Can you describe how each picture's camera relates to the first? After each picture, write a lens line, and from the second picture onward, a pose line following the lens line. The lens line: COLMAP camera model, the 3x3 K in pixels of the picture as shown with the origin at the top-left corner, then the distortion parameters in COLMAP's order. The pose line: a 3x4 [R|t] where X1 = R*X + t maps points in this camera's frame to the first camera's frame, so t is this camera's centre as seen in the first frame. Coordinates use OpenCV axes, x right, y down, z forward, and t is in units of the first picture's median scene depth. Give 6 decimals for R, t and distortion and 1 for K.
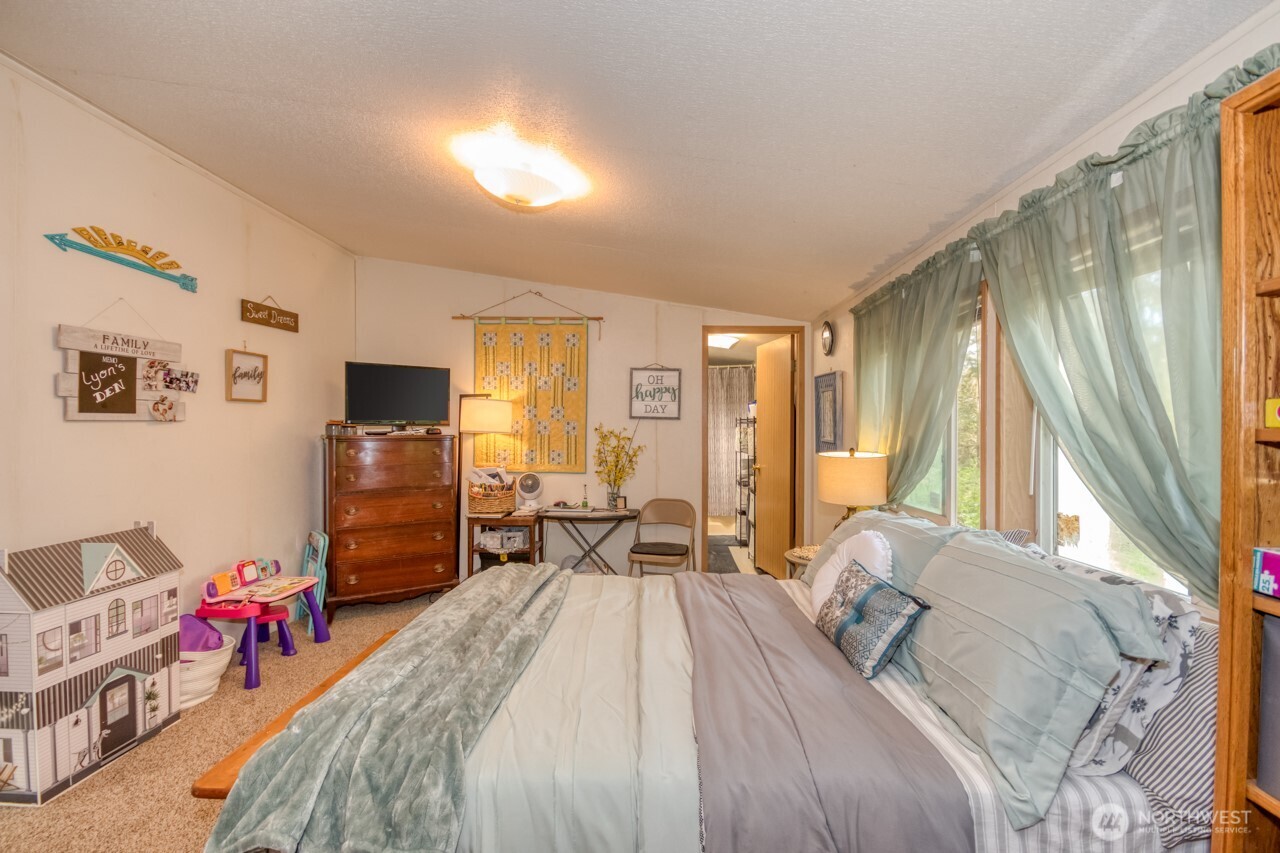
lens RADIAL K [[556.6, 0, 636.7], [0, 556.6, 428.7], [0, 0, 1]] dist [0.002994, -0.000034]
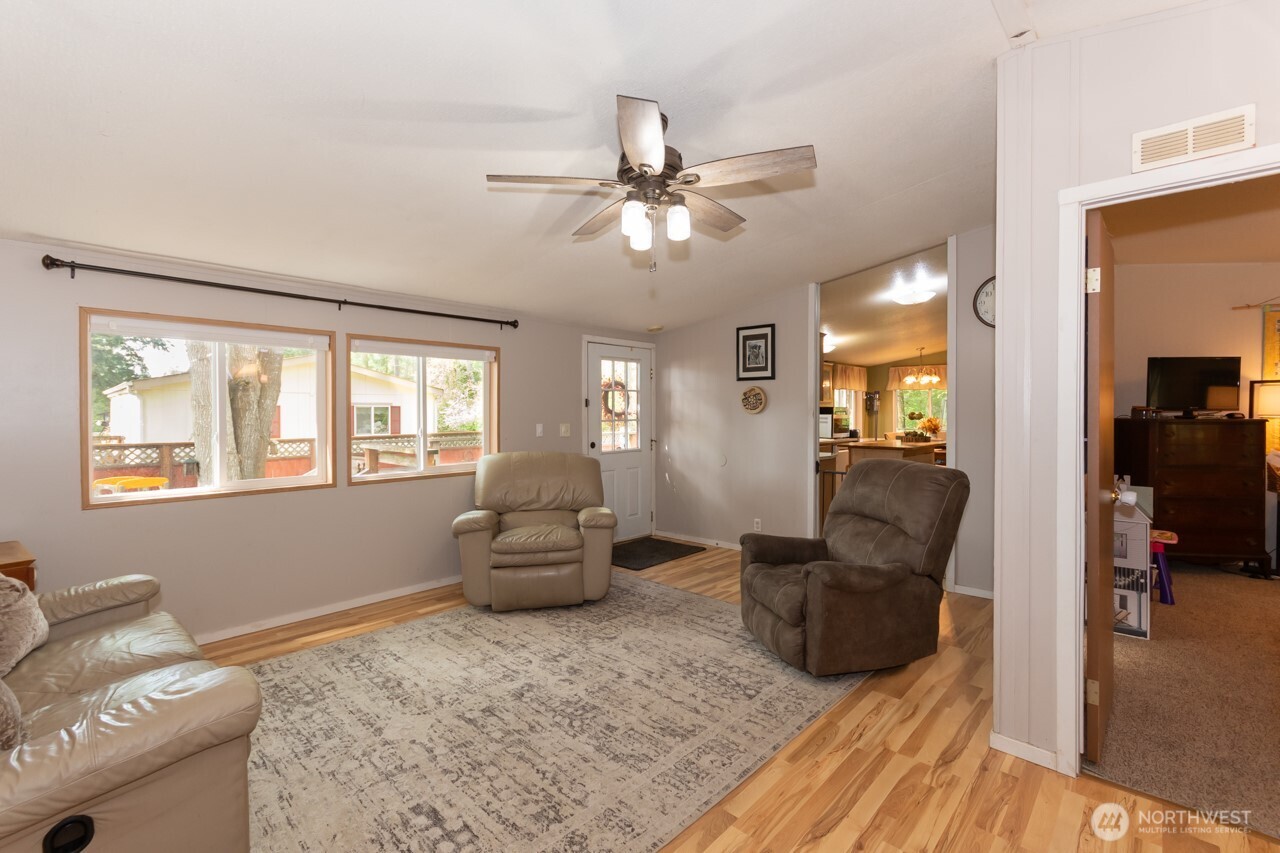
lens RADIAL K [[556.6, 0, 643.2], [0, 556.6, 417.9], [0, 0, 1]] dist [0.002994, -0.000034]
pose [[0.758356, 0.008048, -0.651791, -0.549424], [-0.002295, 0.999951, 0.009677, 0.000702], [0.651837, -0.005843, 0.758337, -0.601507]]
